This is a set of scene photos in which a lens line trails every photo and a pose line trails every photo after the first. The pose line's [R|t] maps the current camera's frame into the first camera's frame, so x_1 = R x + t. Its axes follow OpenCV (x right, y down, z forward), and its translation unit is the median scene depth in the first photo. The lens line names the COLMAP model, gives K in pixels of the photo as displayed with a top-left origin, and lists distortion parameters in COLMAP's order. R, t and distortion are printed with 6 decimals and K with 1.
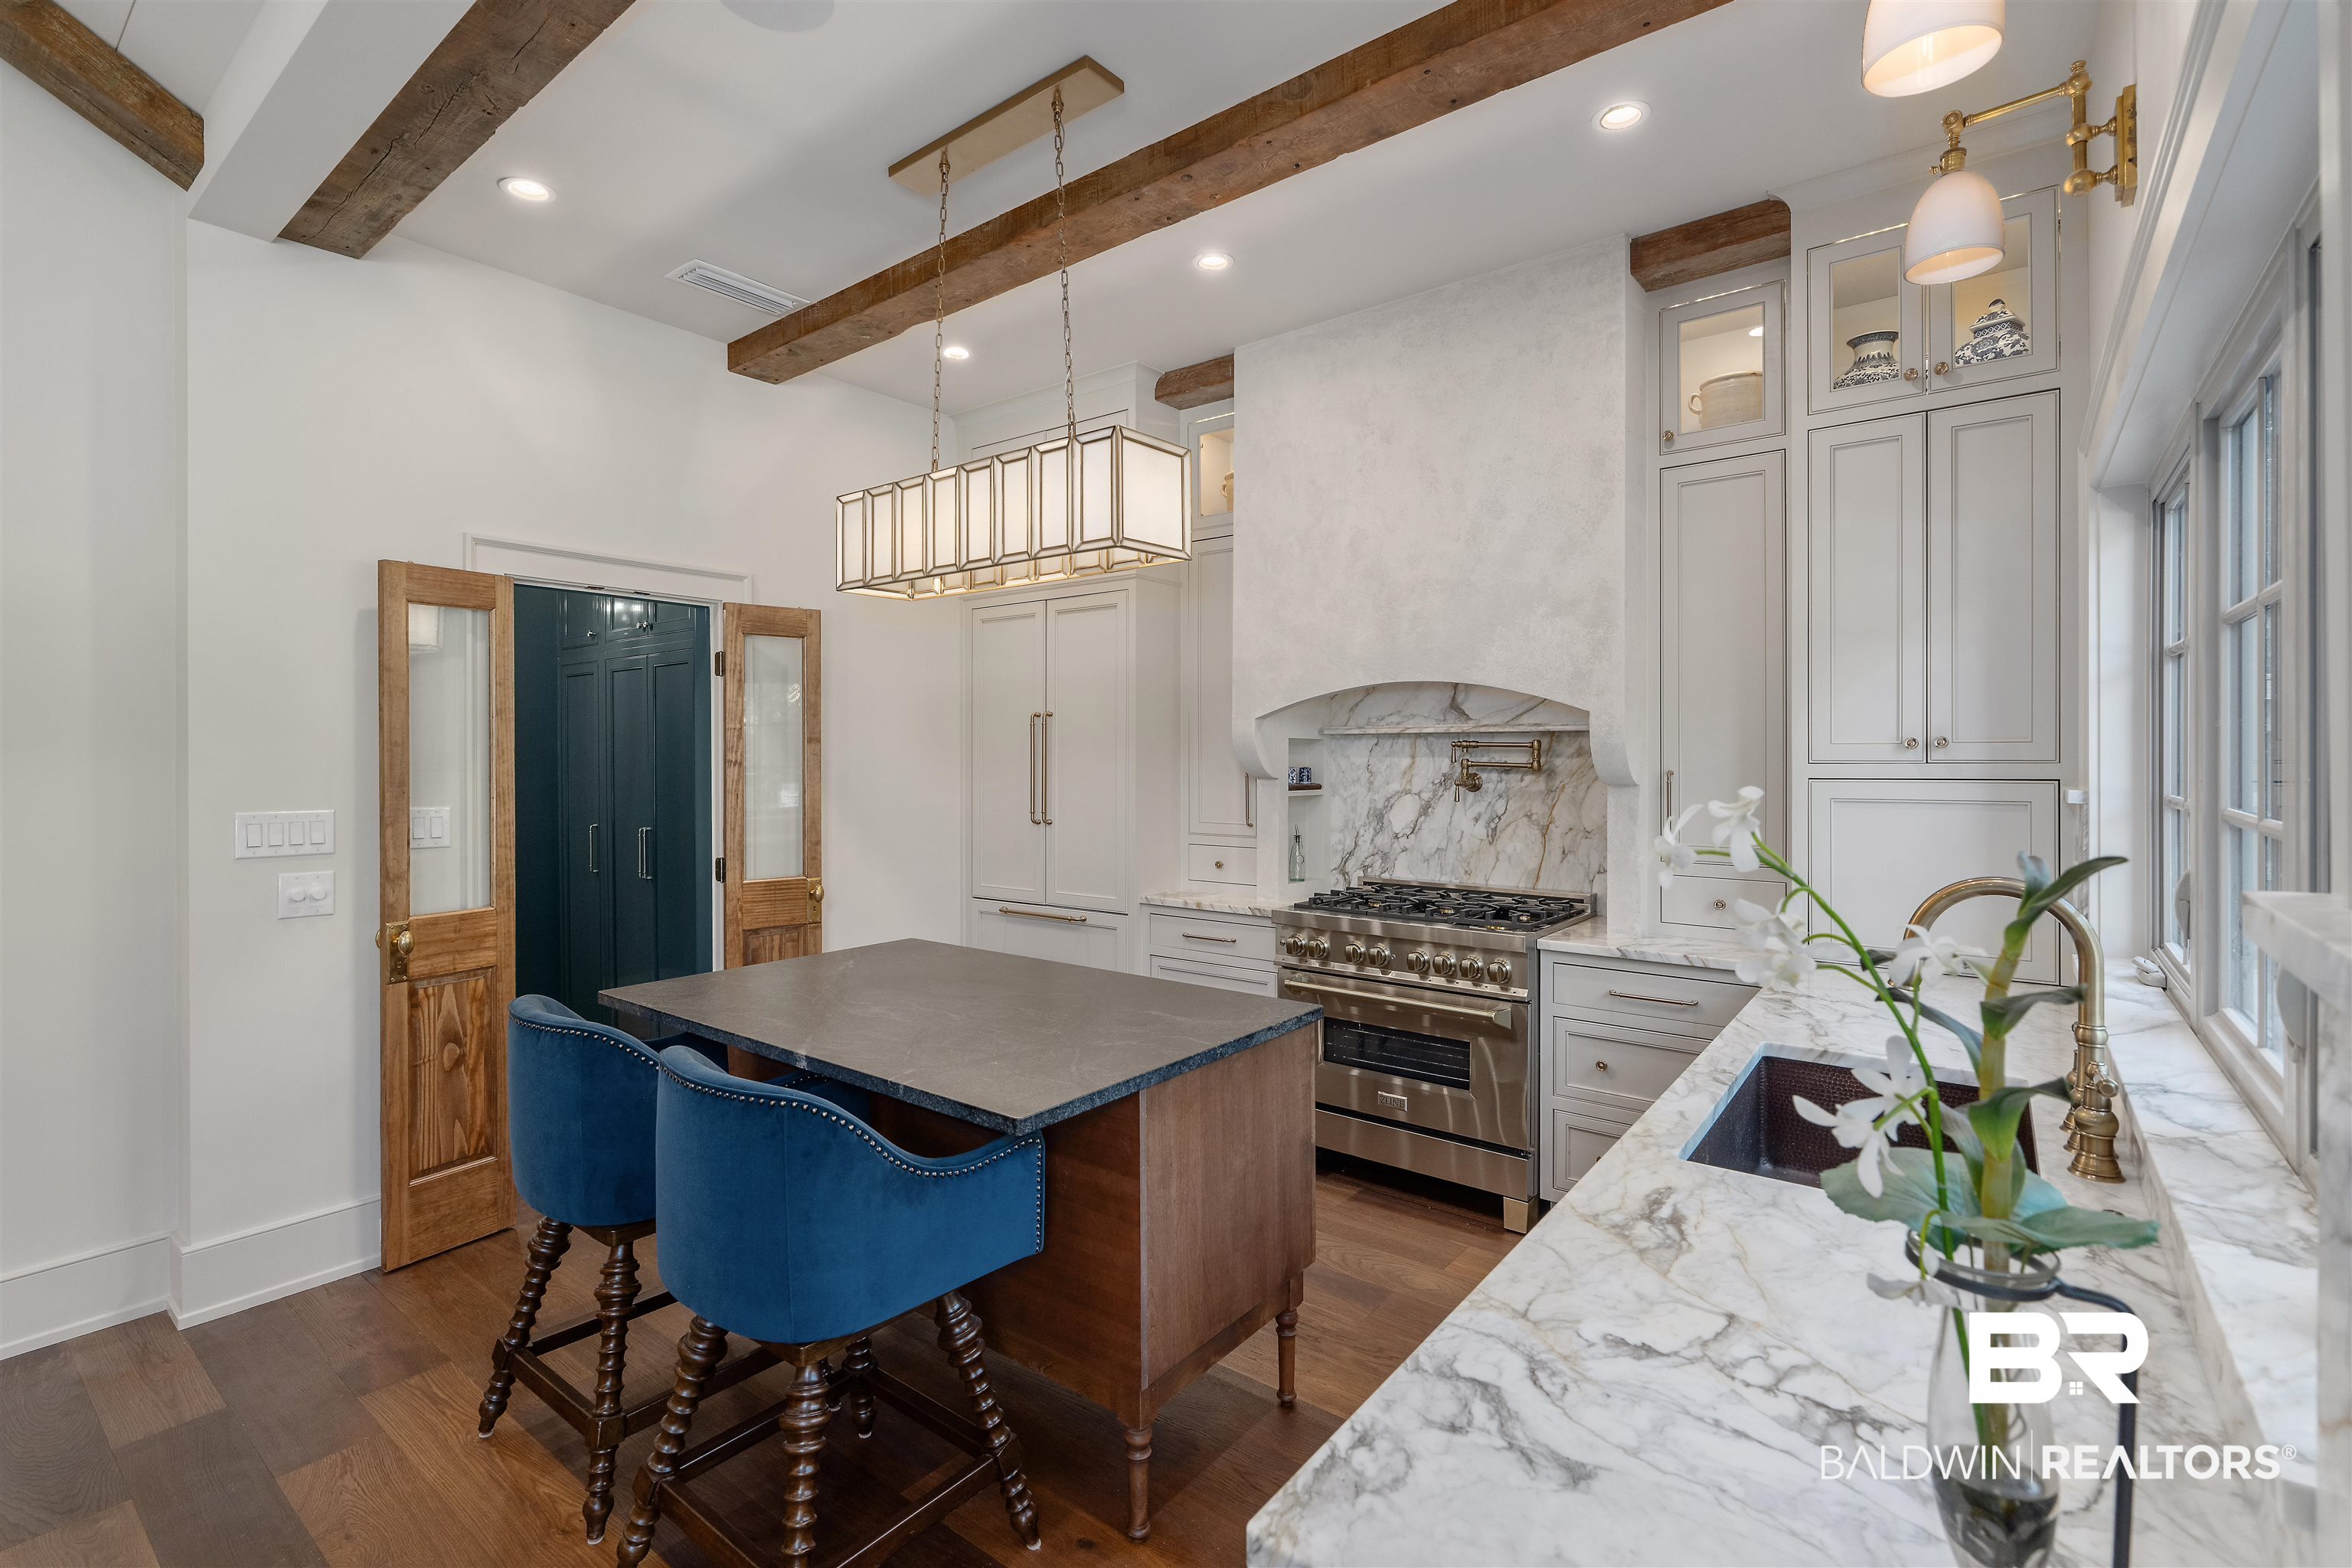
lens RADIAL K [[1042.6, 0, 1172.3], [0, 1042.6, 753.5], [0, 0, 1]] dist [-0.013536, 0.003110]
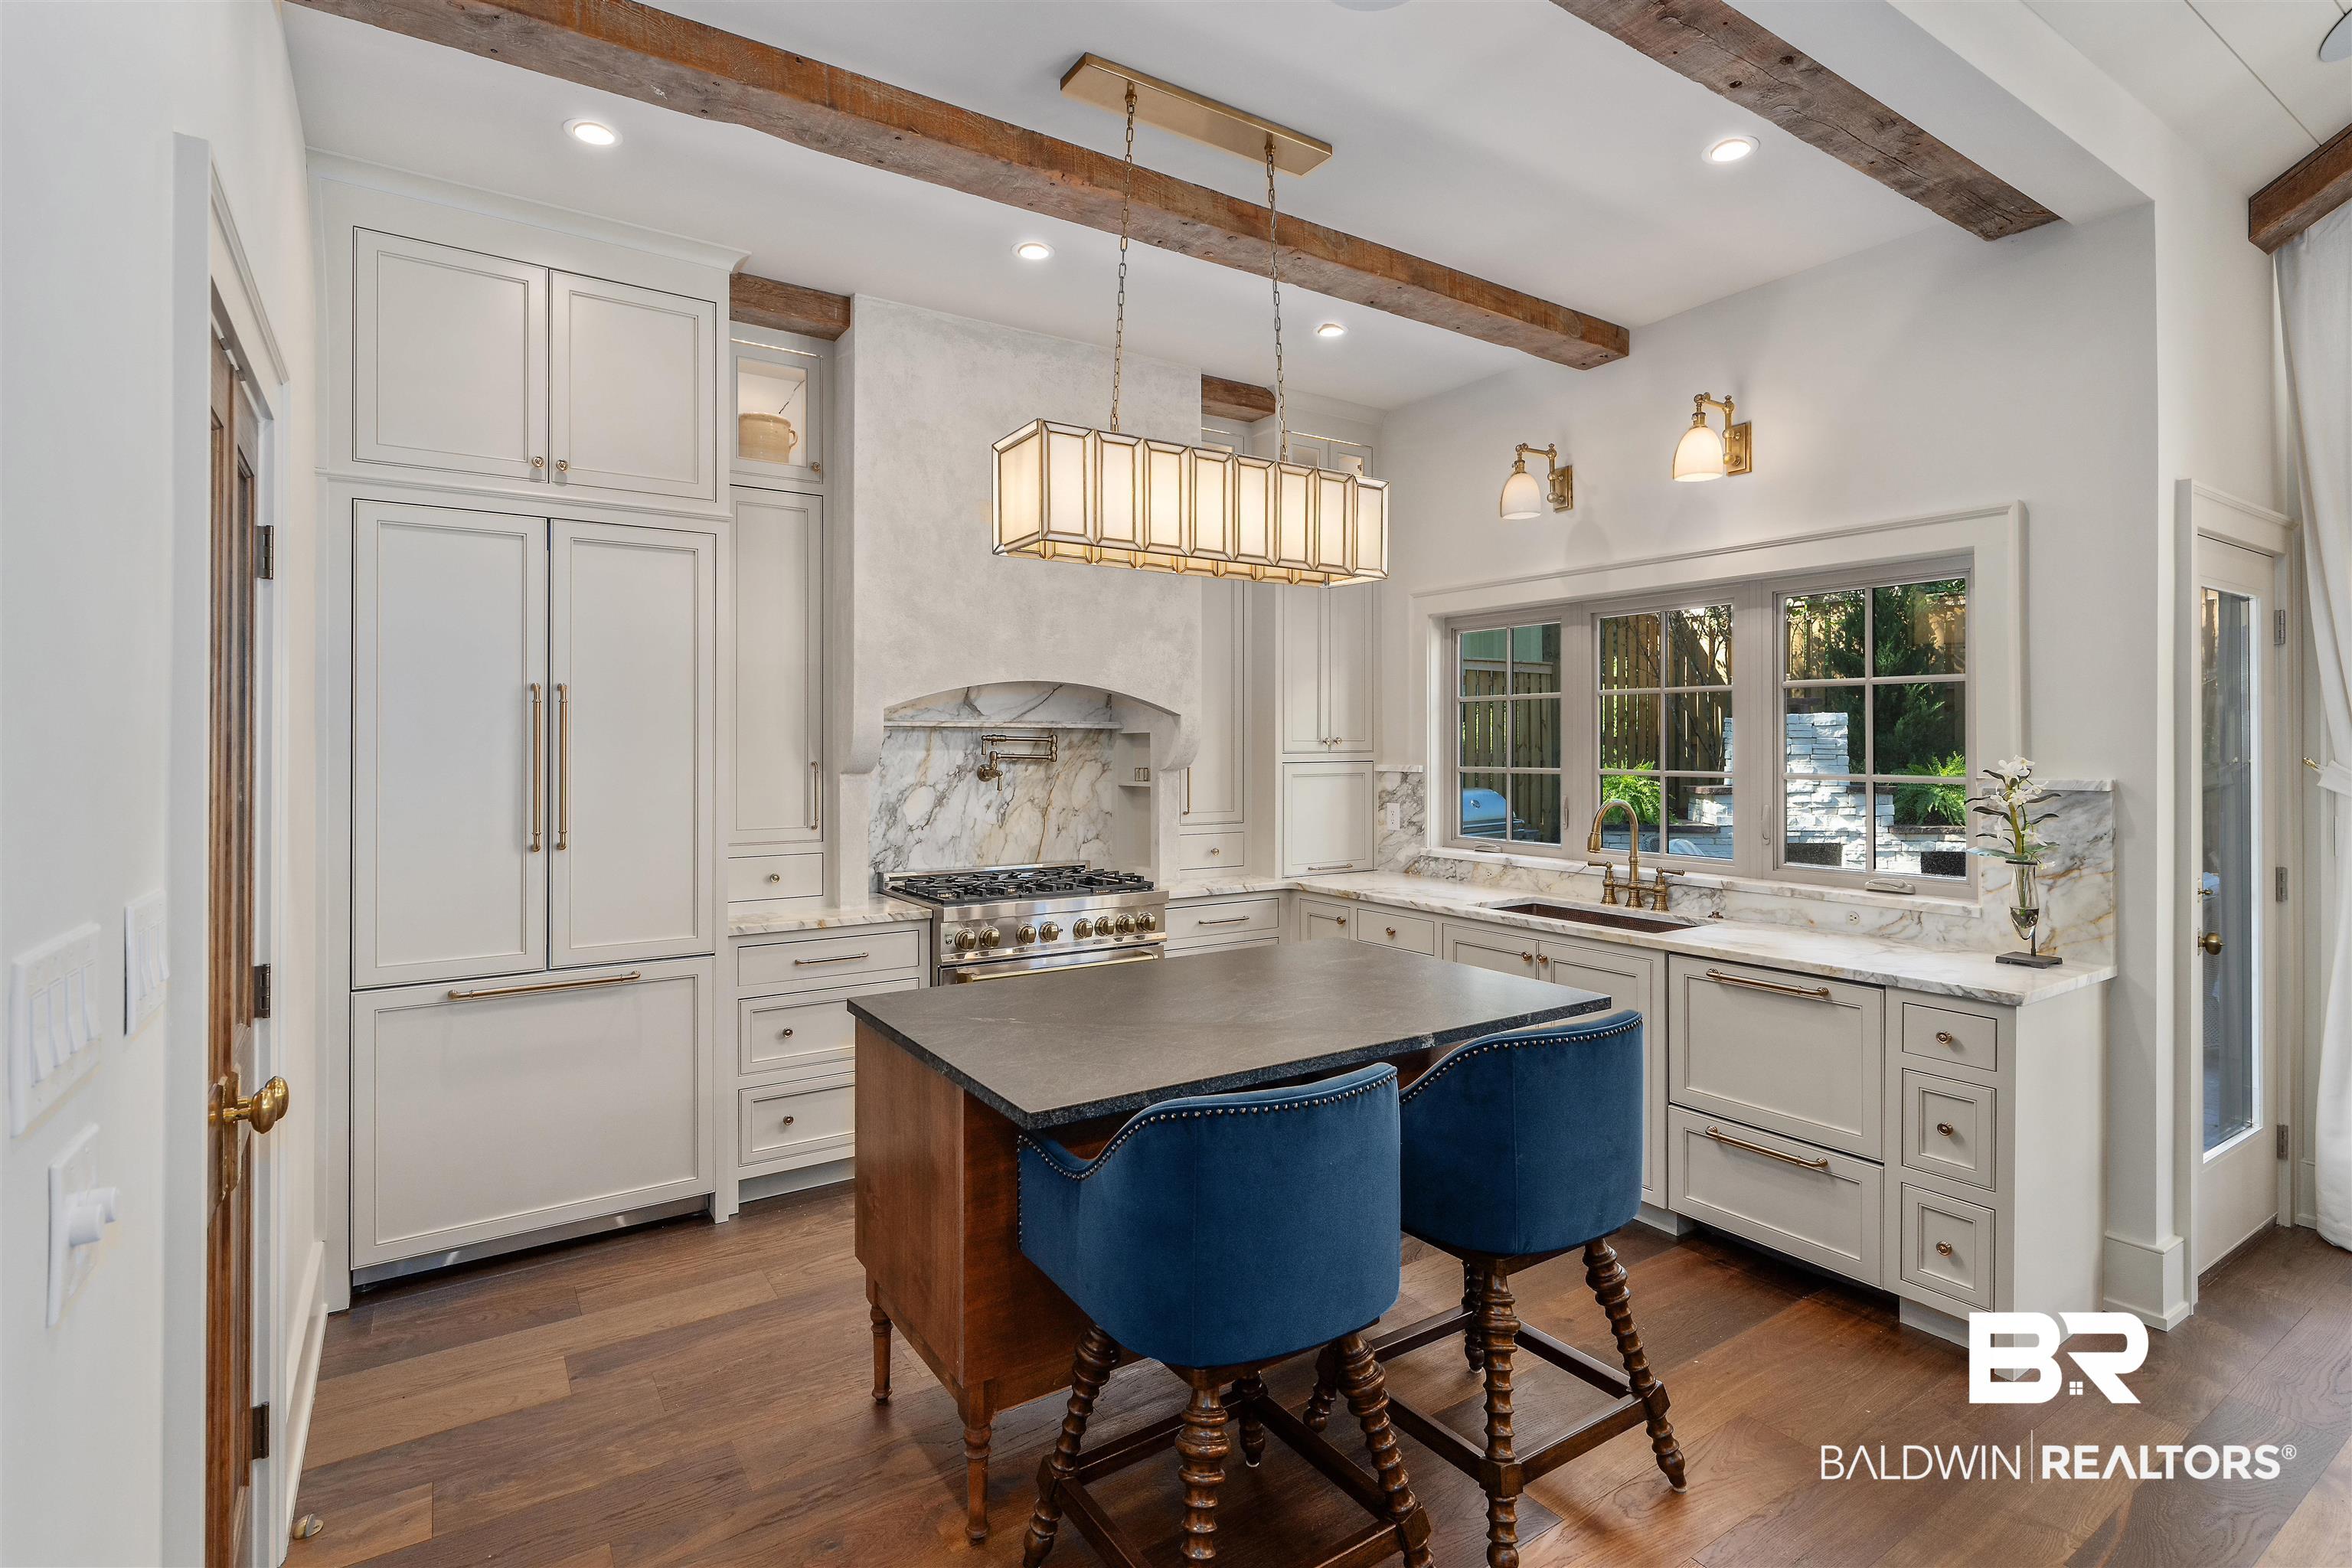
lens RADIAL K [[1124.6, 0, 1142.7], [0, 1124.6, 741.1], [0, 0, 1]] dist [0.001060, 0.000314]
pose [[0.334092, 0.006041, 0.942521, -0.780026], [-0.000991, 0.999981, -0.006058, 0.001356], [-0.942540, 0.001090, 0.334091, 0.453889]]
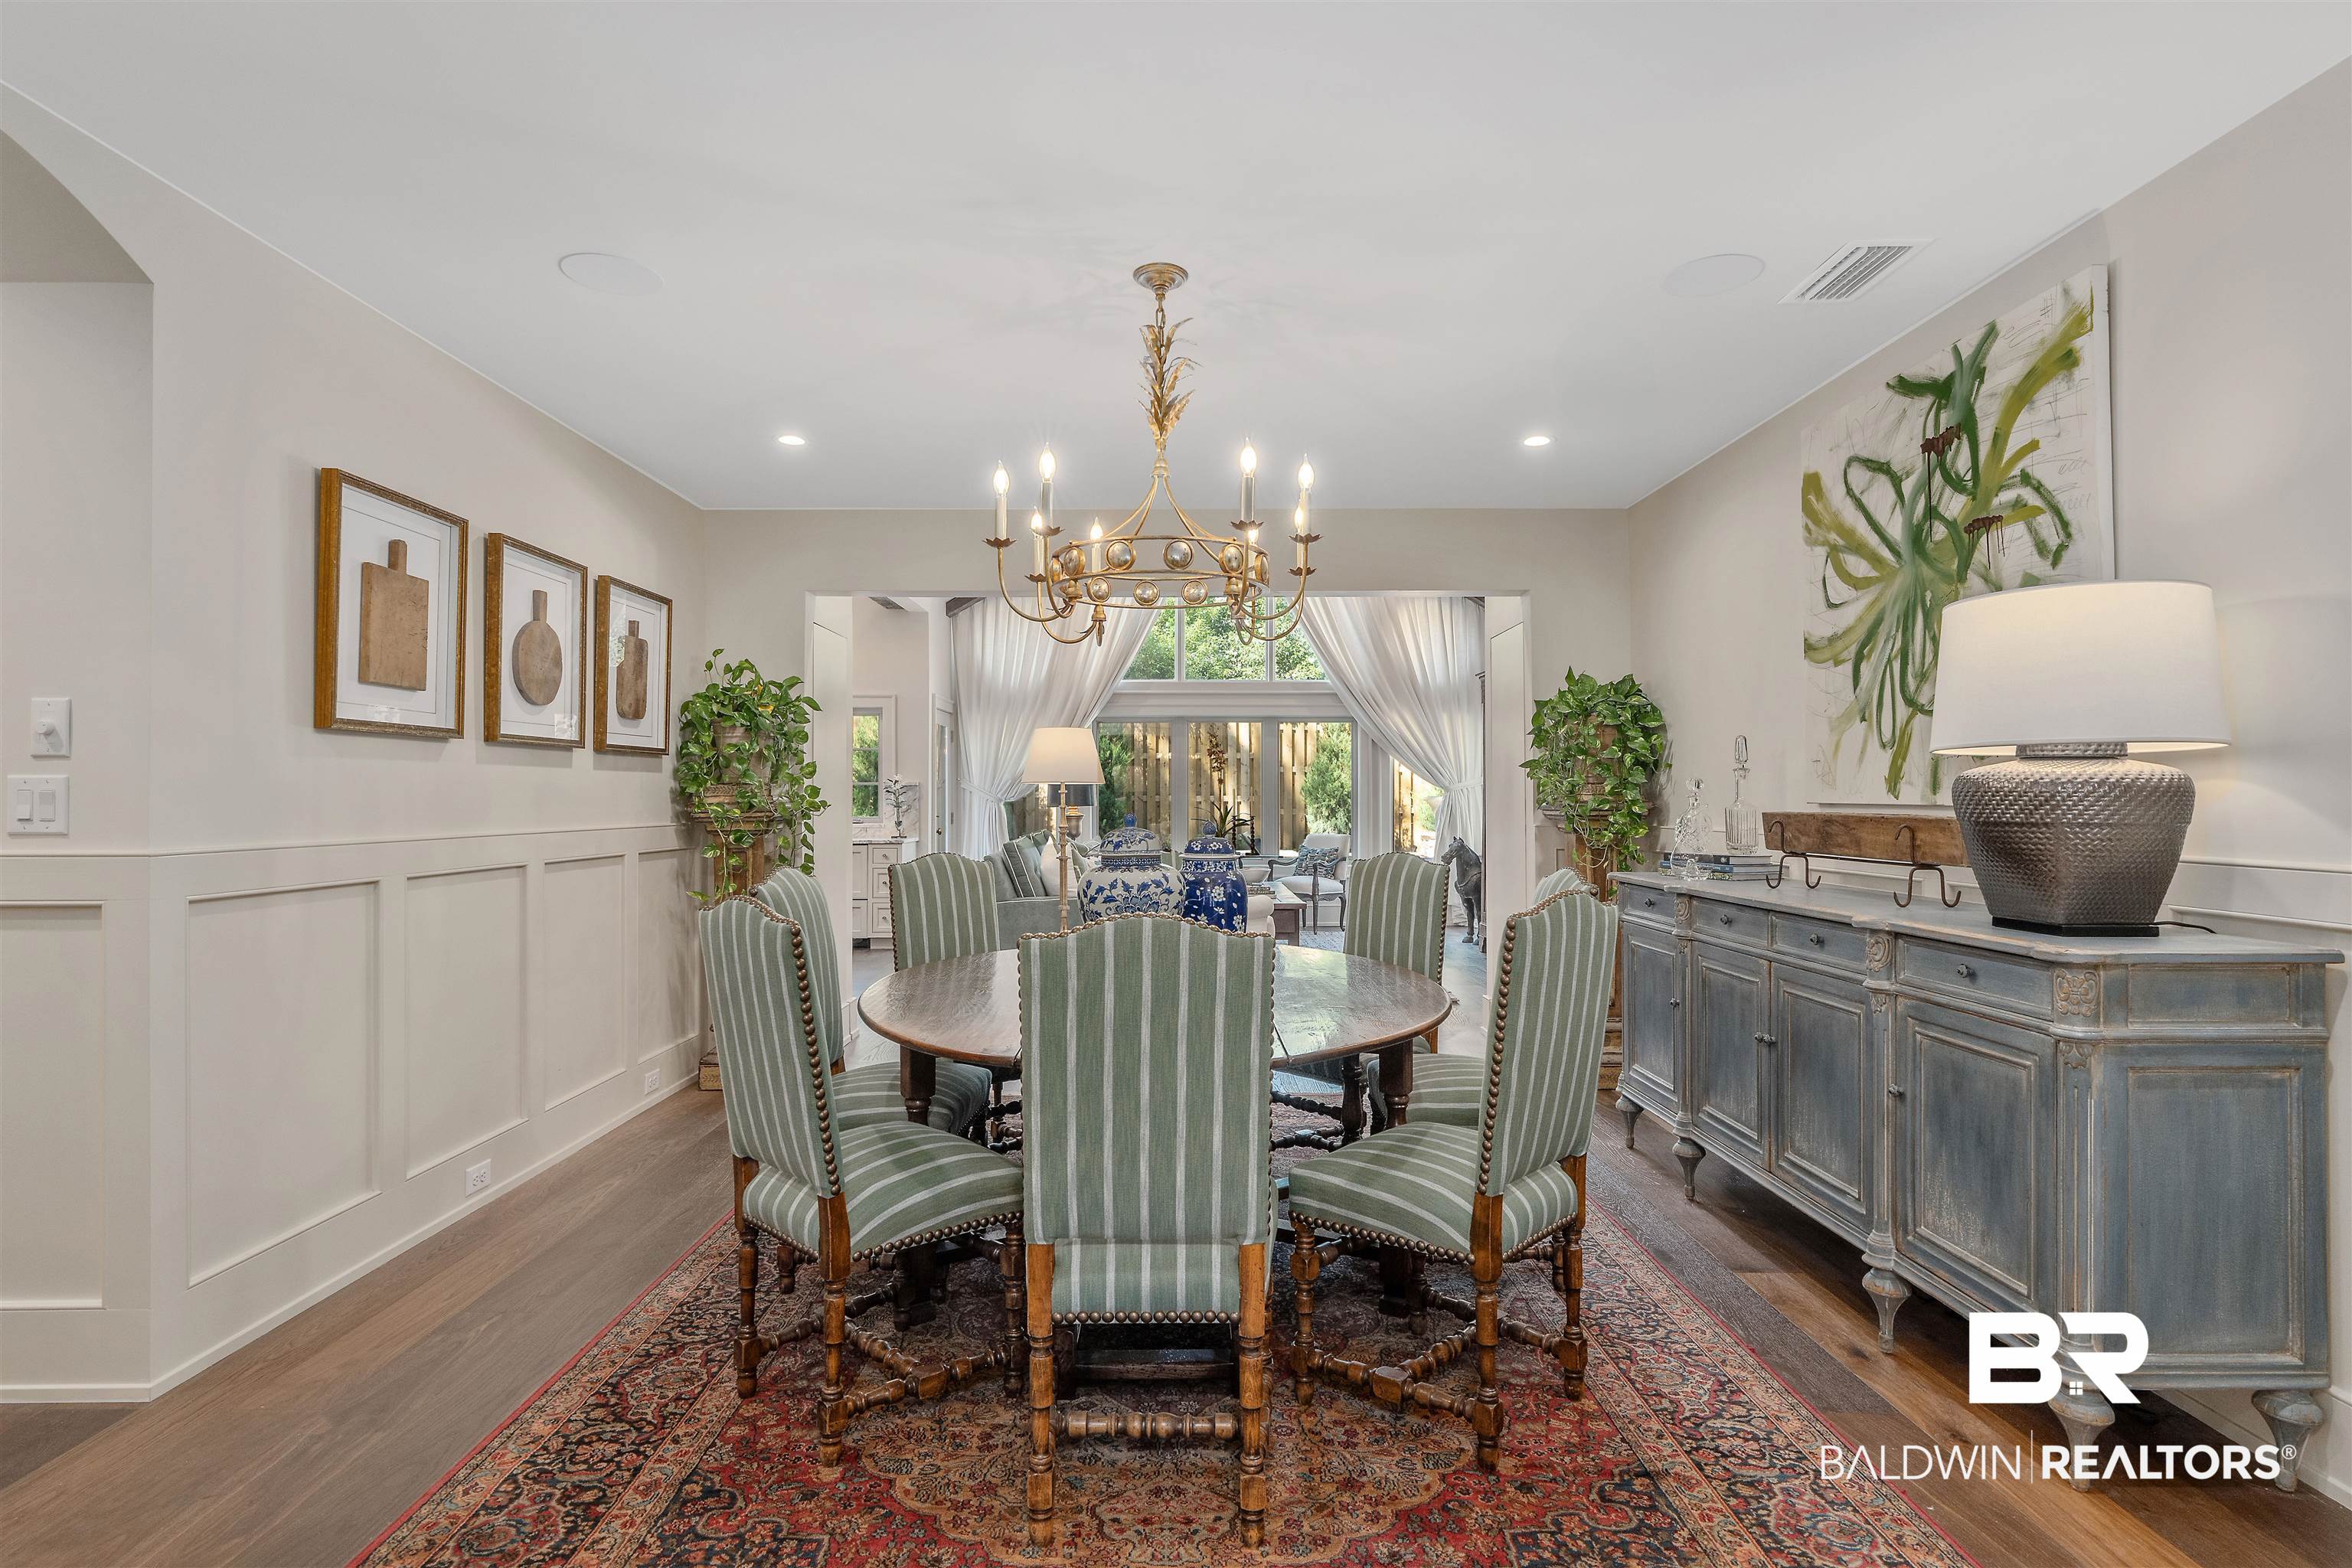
lens RADIAL K [[1201.3, 0, 1169.5], [0, 1201.3, 784.4], [0, 0, 1]] dist [0.018424, -0.000827]
pose [[-0.615967, 0.012706, 0.787669, -2.402891], [0.004482, 0.999910, -0.012625, 0.067968], [-0.787759, -0.004246, -0.615969, 1.362912]]
